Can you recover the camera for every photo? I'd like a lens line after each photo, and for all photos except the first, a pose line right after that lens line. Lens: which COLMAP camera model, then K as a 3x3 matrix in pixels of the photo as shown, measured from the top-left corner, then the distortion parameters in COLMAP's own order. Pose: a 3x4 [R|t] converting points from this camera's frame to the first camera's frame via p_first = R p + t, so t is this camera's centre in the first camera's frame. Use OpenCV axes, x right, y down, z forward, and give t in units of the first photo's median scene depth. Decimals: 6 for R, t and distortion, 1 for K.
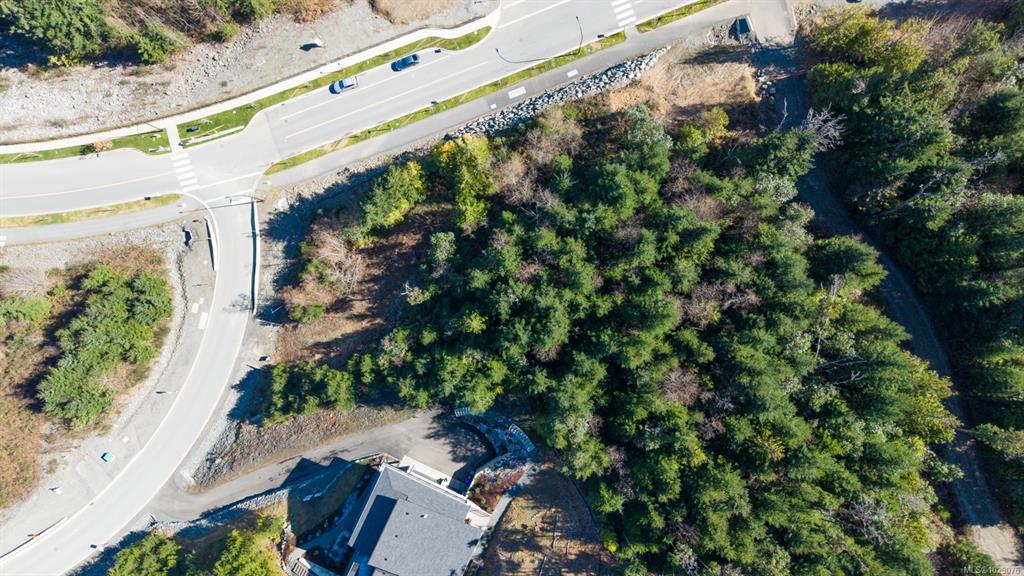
lens RADIAL K [[688.9, 0, 512.0], [0, 688.9, 288.0], [0, 0, 1]] dist [0.008046, -0.006019]
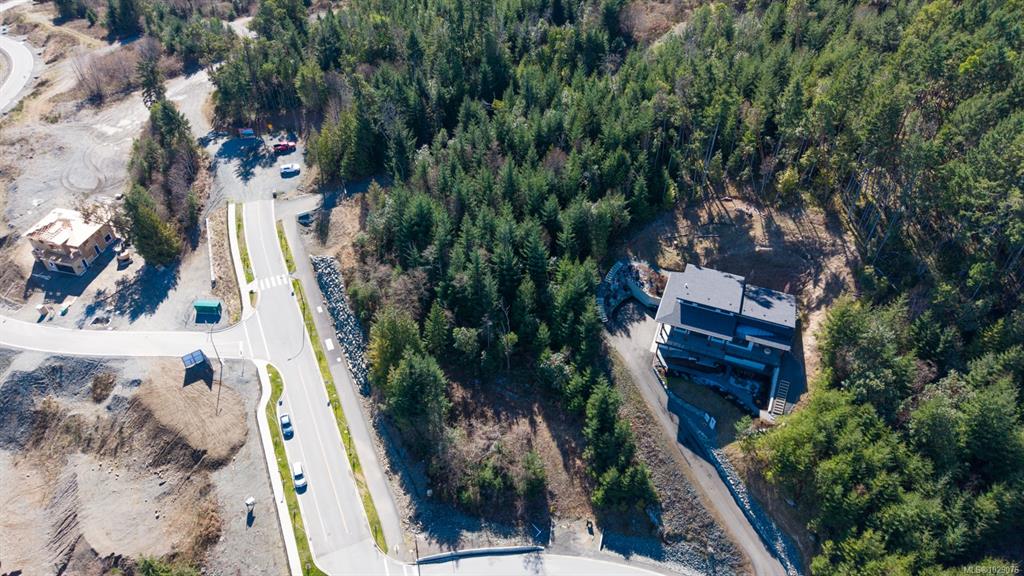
lens RADIAL K [[688.9, 0, 512.0], [0, 688.9, 288.0], [0, 0, 1]] dist [0.008046, -0.006019]
pose [[-0.075595, -0.662189, 0.745514, -0.867458], [0.997083, -0.042338, 0.063498, -0.048581], [-0.010485, 0.748140, 0.663458, 0.161808]]
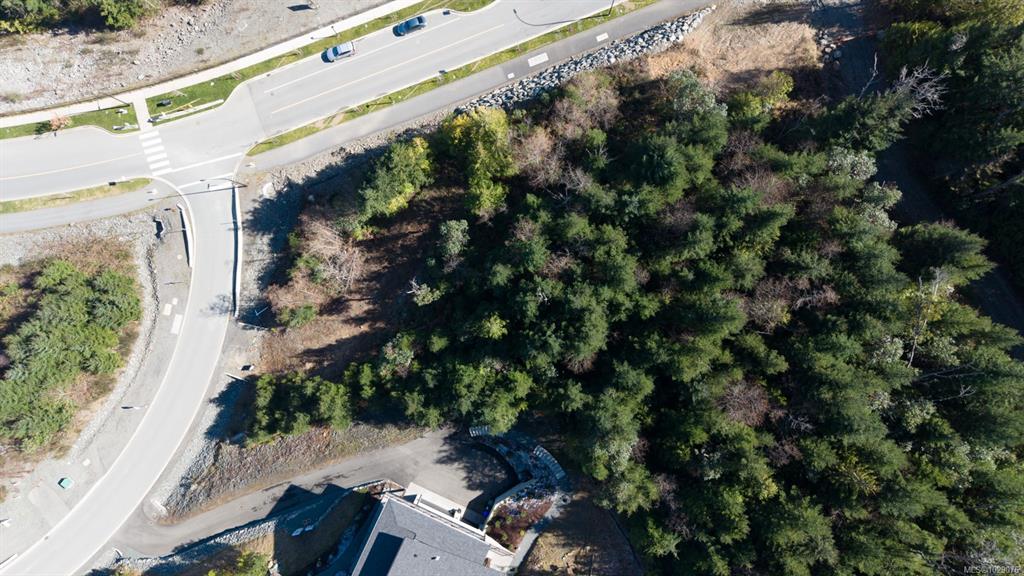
lens RADIAL K [[688.9, 0, 512.0], [0, 688.9, 288.0], [0, 0, 1]] dist [0.008046, -0.006019]
pose [[0.999988, -0.003295, 0.003525, -0.031364], [0.003292, 0.999994, 0.000875, 0.002564], [-0.003528, -0.000864, 0.999993, 0.140096]]
